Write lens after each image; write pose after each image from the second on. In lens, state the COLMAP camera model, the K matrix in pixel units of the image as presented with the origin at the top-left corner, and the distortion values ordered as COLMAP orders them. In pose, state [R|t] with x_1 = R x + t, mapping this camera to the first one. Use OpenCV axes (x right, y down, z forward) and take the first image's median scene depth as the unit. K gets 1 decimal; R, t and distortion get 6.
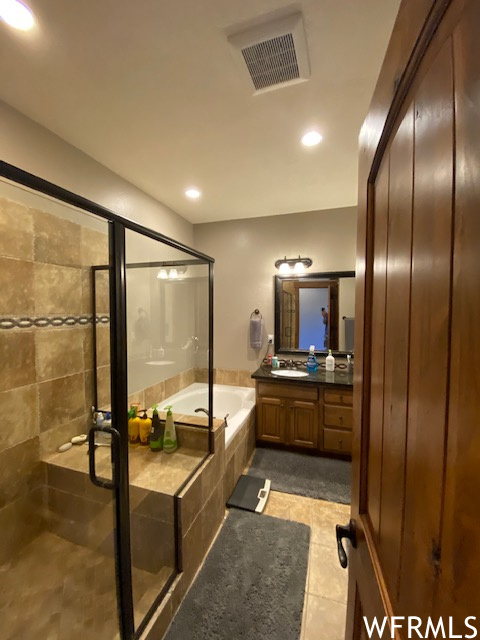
lens RADIAL K [[257.7, 0, 243.2], [0, 257.7, 321.1], [0, 0, 1]] dist [0.020849, -0.021366]
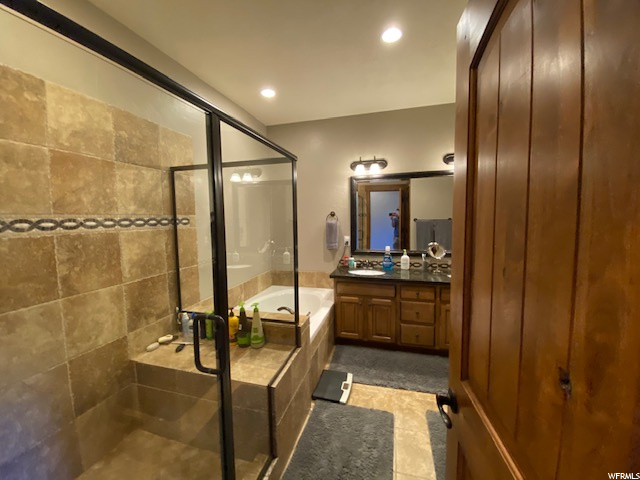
lens RADIAL K [[257.7, 0, 319.7], [0, 257.7, 236.7], [0, 0, 1]] dist [0.020849, -0.021366]
pose [[0.999257, -0.018705, 0.033684, -0.057394], [0.017521, 0.999230, 0.035092, 0.030841], [-0.034314, -0.034476, 0.998816, -0.016537]]
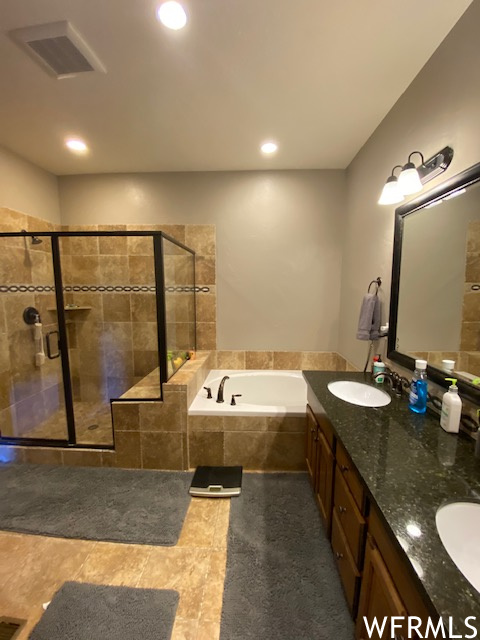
lens RADIAL K [[256.8, 0, 243.6], [0, 256.8, 320.0], [0, 0, 1]] dist [0.022422, -0.023973]
pose [[0.264258, 0.119661, -0.957000, 0.944162], [-0.039730, 0.992782, 0.113165, -0.006190], [0.963633, 0.008117, 0.267105, 0.926762]]
